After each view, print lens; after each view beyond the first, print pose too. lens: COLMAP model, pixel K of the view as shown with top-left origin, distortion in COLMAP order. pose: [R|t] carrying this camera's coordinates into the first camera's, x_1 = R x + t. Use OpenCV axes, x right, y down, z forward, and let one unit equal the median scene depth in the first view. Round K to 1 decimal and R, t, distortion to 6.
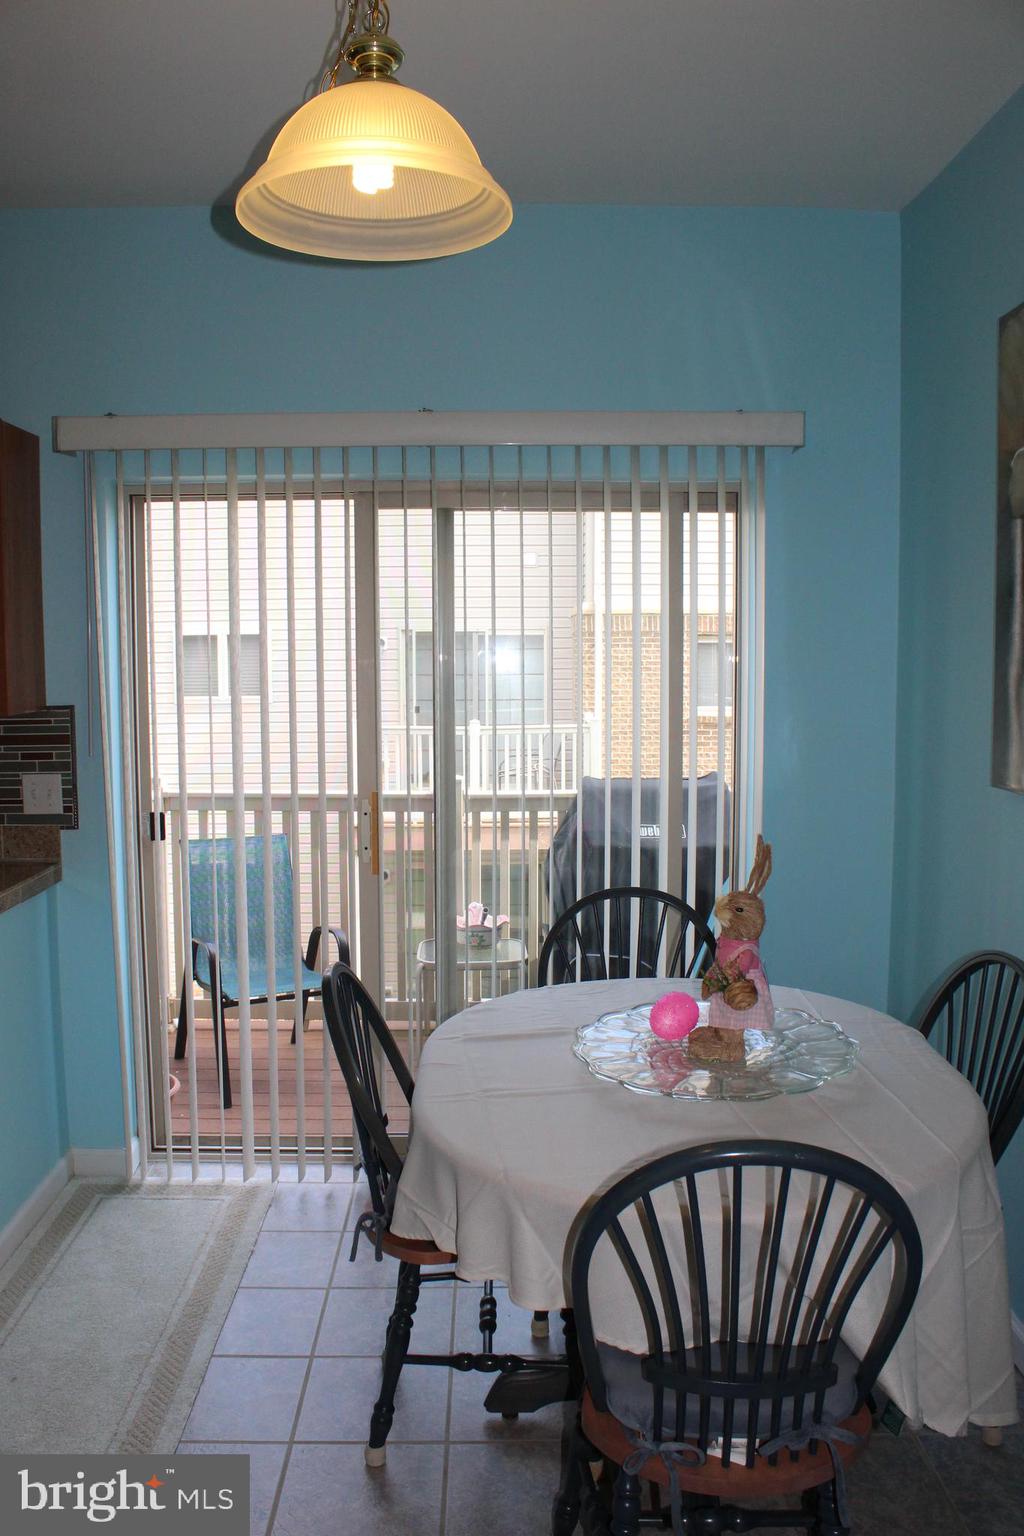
lens RADIAL K [[1275.2, 0, 512.0], [0, 1275.2, 768.0], [0, 0, 1]] dist [-0.139515, 0.118779]
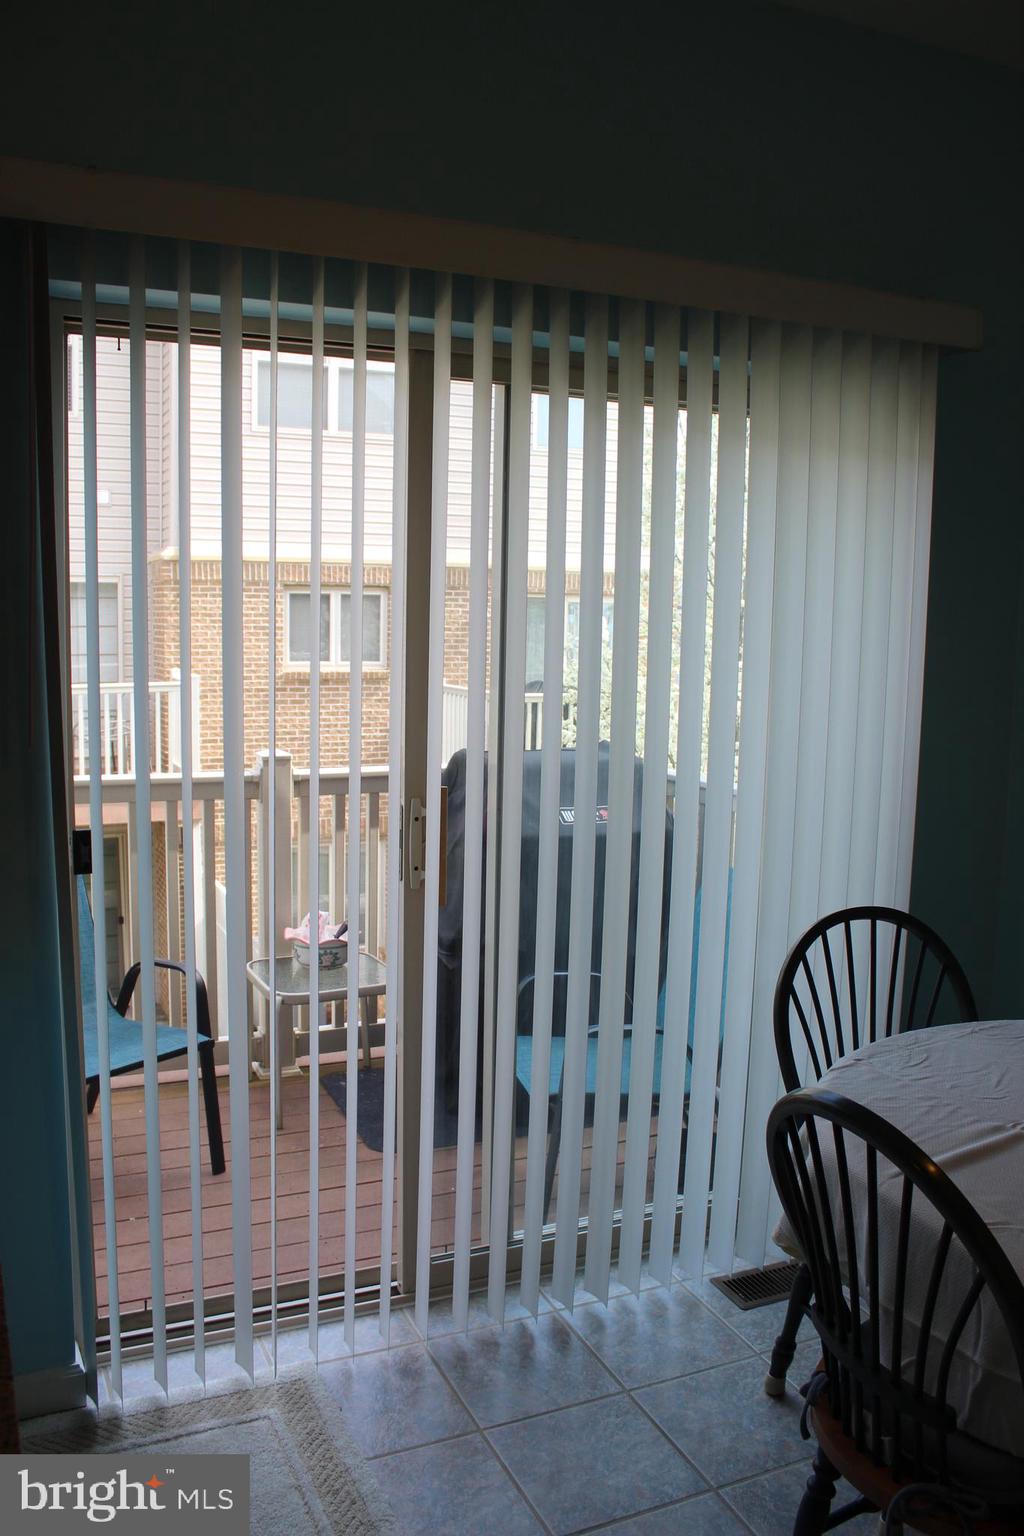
lens RADIAL K [[1275.2, 0, 512.0], [0, 1275.2, 768.0], [0, 0, 1]] dist [-0.139515, 0.118779]
pose [[0.917306, -0.030455, 0.397018, -0.162353], [0.016234, 0.999102, 0.039133, -0.008961], [-0.397853, -0.029451, 0.916976, 0.161649]]
